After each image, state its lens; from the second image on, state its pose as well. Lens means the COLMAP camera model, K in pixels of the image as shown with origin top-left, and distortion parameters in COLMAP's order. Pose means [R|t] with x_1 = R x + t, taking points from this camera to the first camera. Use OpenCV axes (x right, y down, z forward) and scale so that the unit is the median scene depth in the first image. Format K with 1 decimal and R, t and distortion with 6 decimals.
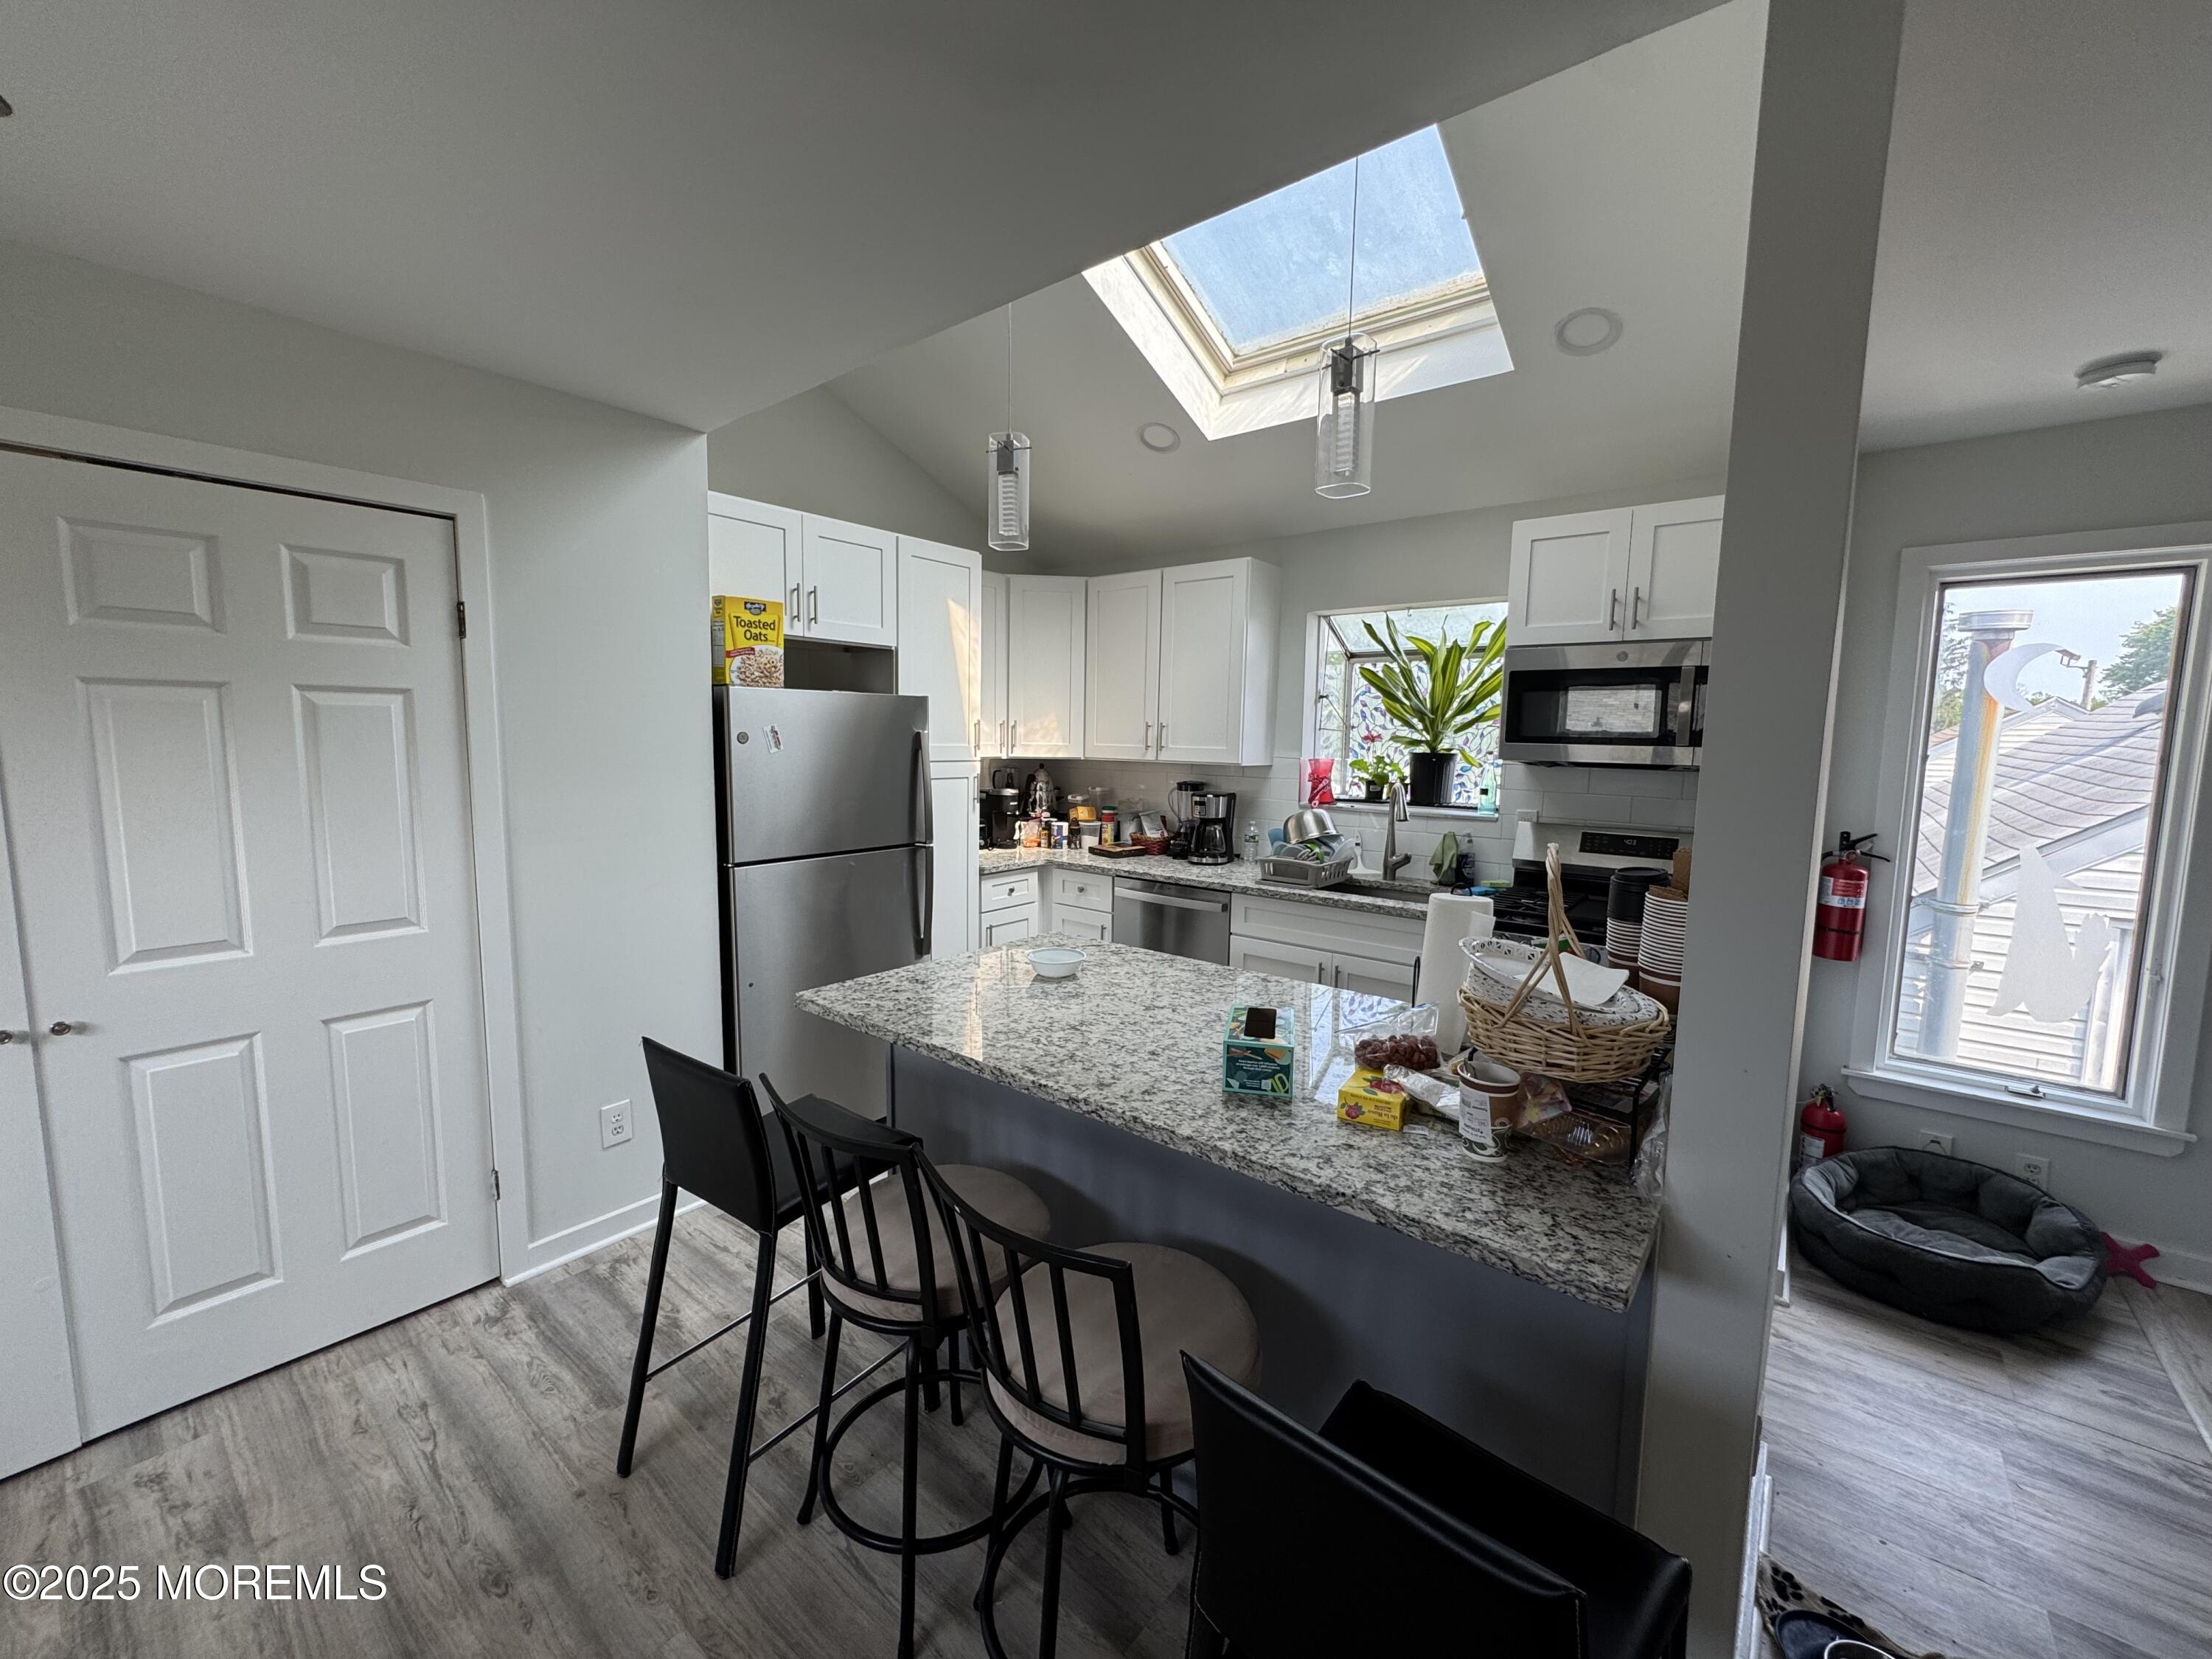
lens RADIAL K [[887.8, 0, 1098.2], [0, 887.8, 829.9], [0, 0, 1]] dist [0.003464, 0.000167]
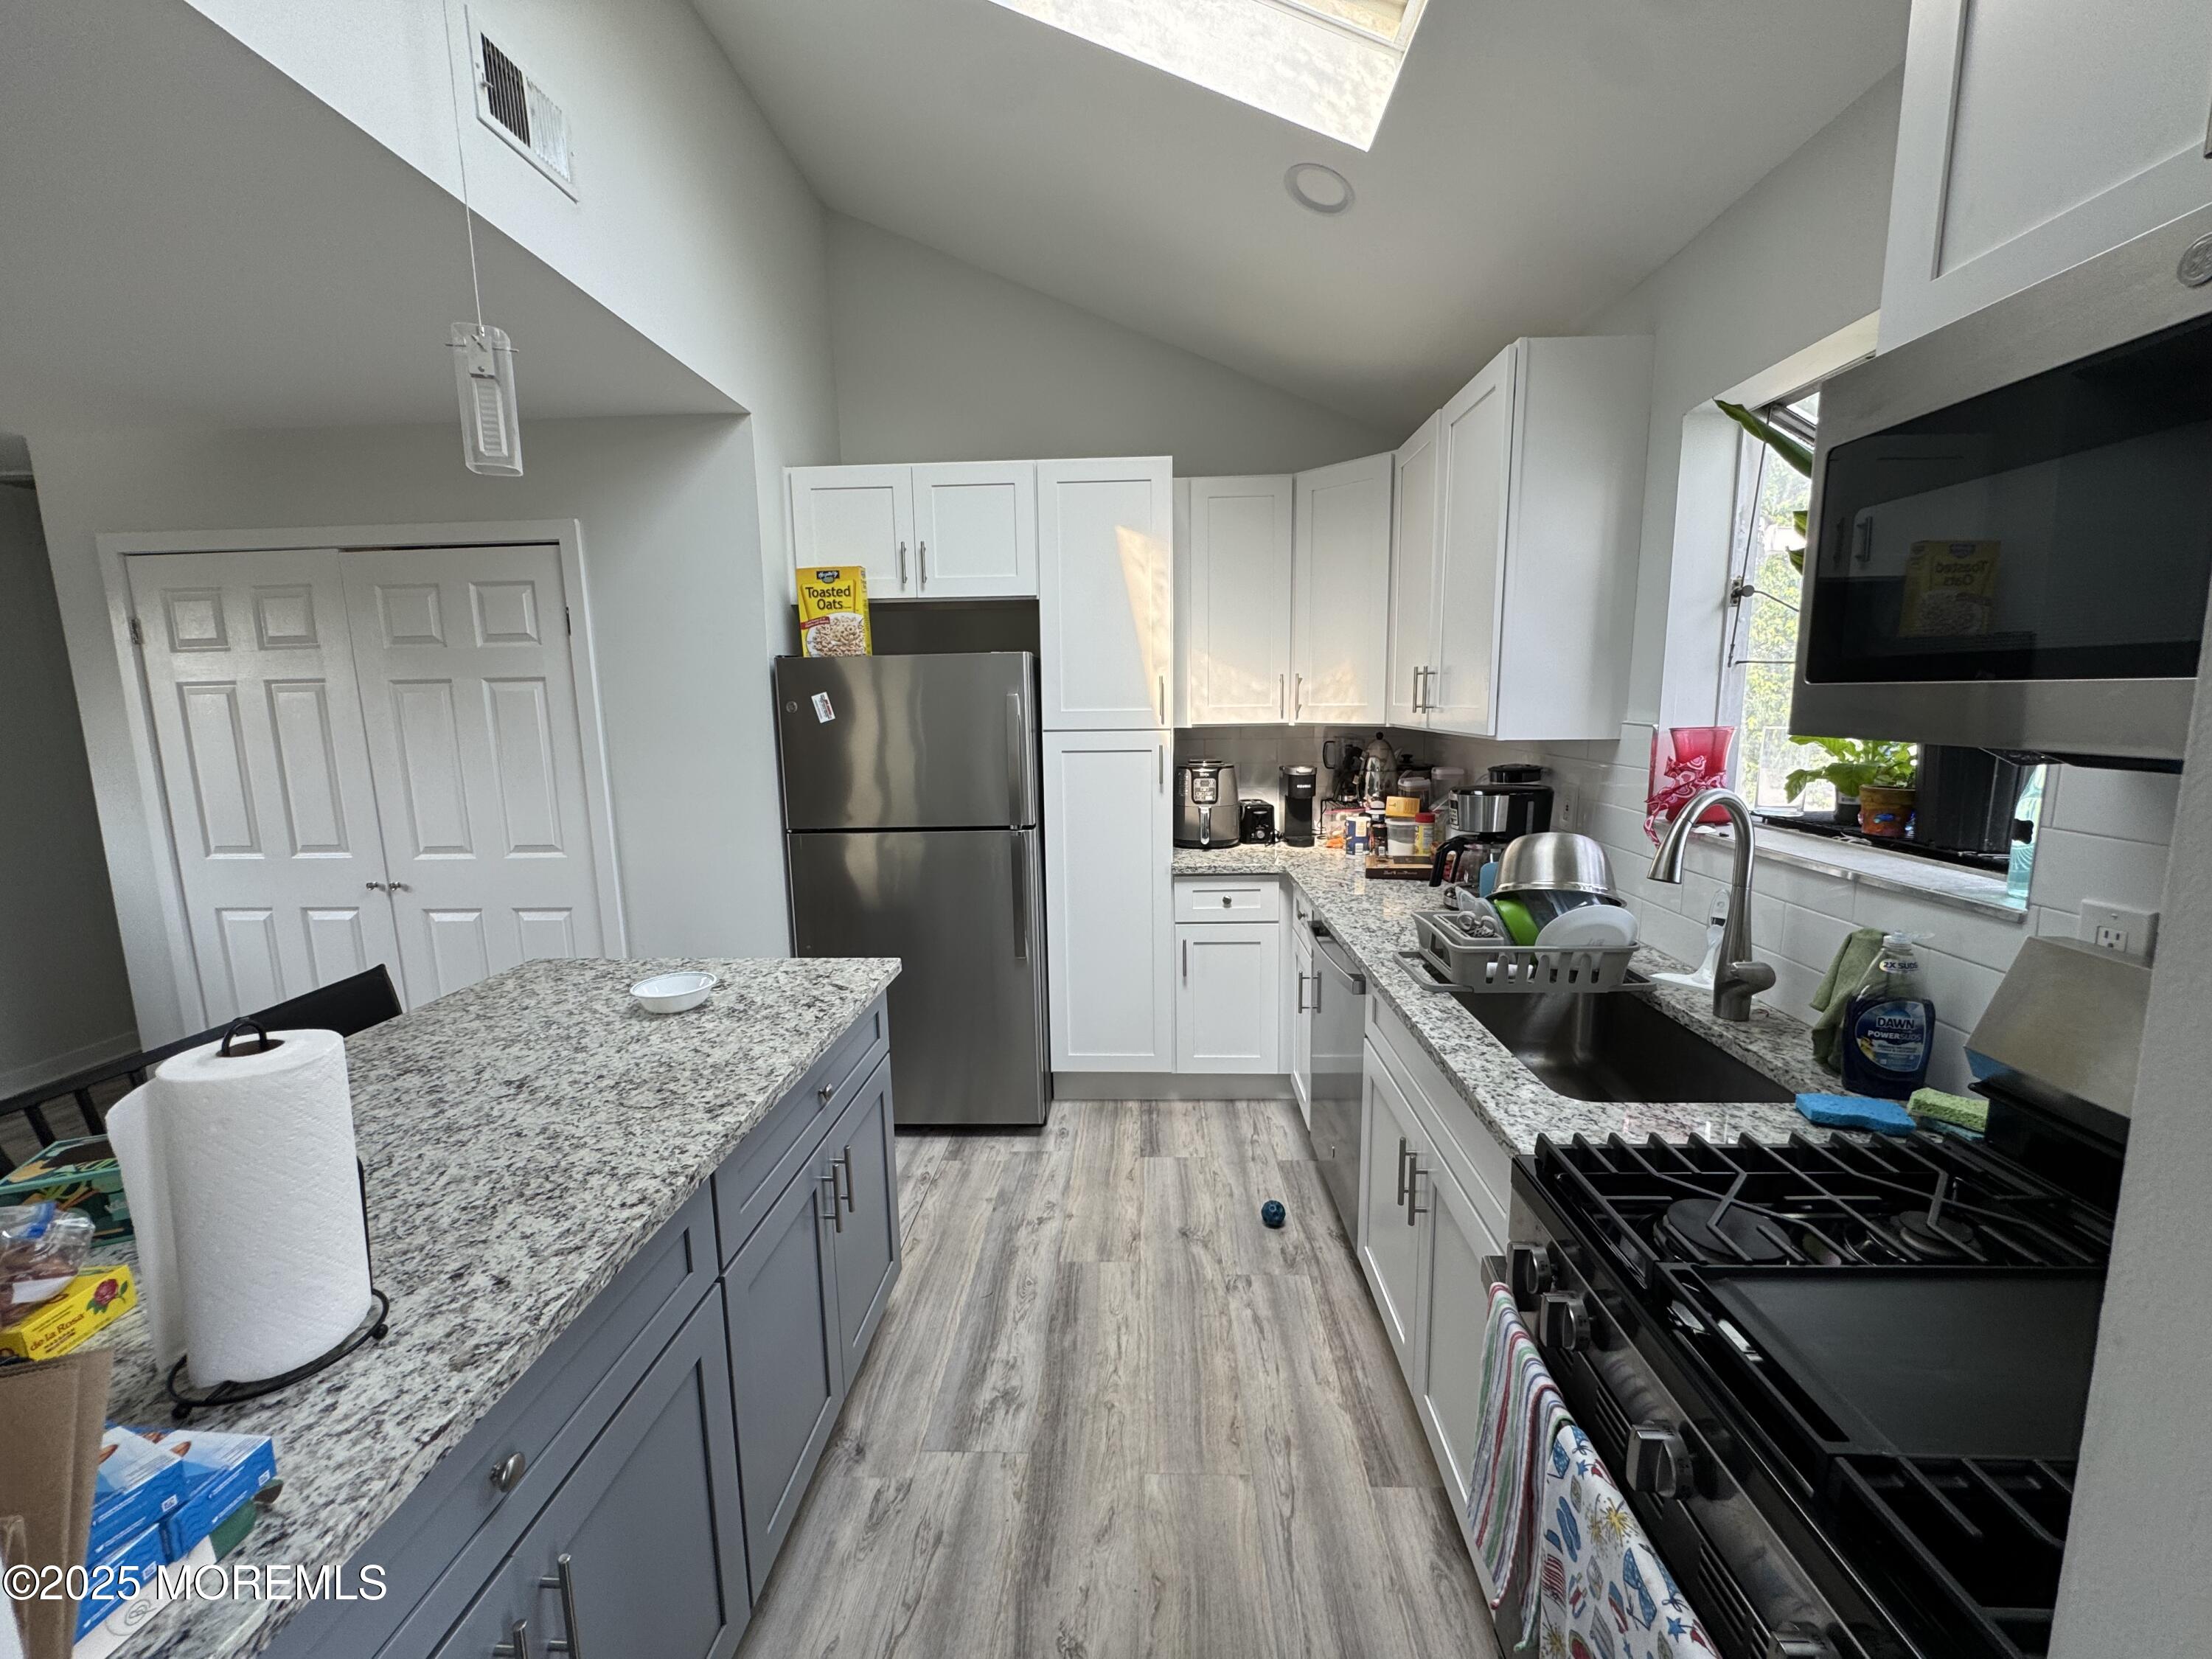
lens RADIAL K [[887.8, 0, 1106.4], [0, 887.8, 829.4], [0, 0, 1]] dist [0.003464, 0.000167]
pose [[0.594492, 0.096038, -0.798346, 0.617490], [-0.060857, 0.995368, 0.074422, -0.059663], [0.801795, 0.004341, 0.597583, 0.651118]]
